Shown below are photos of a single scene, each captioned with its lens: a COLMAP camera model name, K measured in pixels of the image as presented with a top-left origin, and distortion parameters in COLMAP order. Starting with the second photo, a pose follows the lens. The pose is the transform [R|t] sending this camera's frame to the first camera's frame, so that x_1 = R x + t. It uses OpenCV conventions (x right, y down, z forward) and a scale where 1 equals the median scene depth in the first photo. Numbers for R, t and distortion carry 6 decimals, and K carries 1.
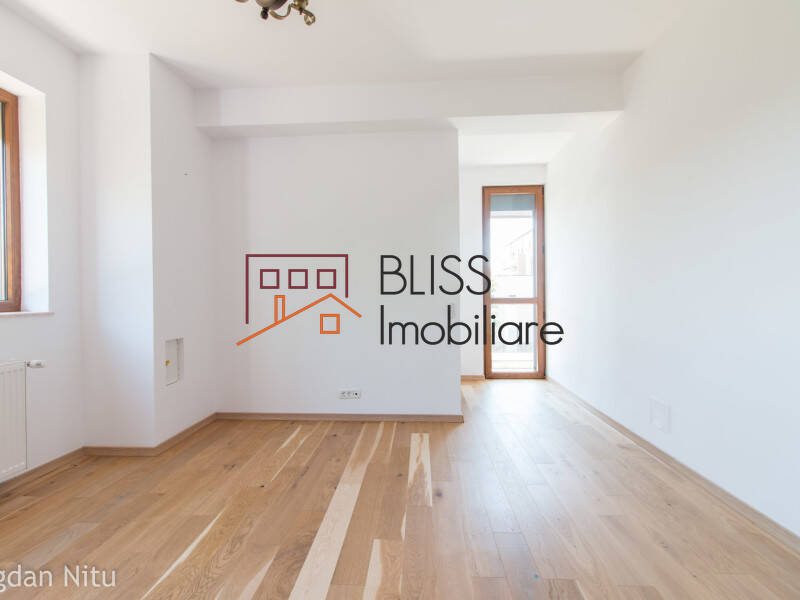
lens RADIAL K [[409.9, 0, 398.2], [0, 409.9, 298.6], [0, 0, 1]] dist [0.001823, -0.002223]
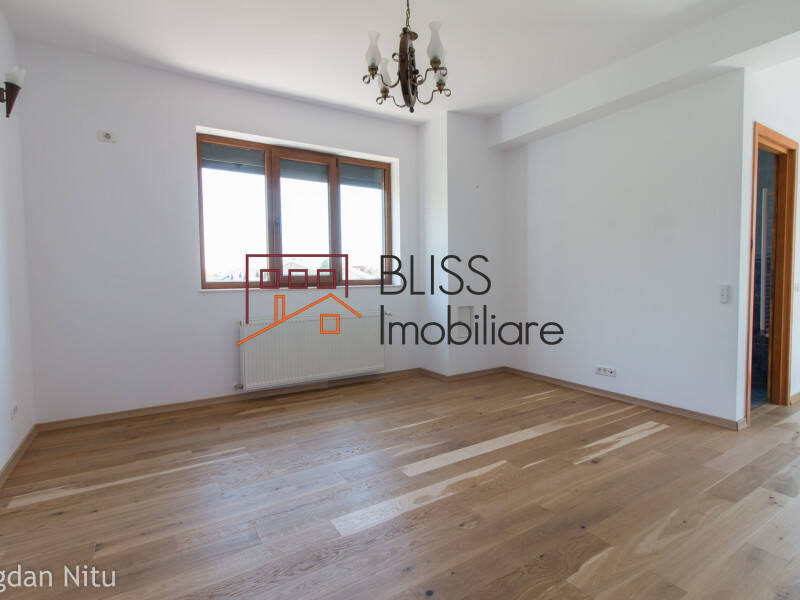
lens RADIAL K [[409.9, 0, 396.5], [0, 409.9, 297.1], [0, 0, 1]] dist [0.001823, -0.002223]
pose [[0.585593, 0.042971, -0.809466, 0.472718], [-0.004197, 0.998741, 0.049983, -0.003418], [0.810595, -0.025873, 0.585036, -0.029092]]
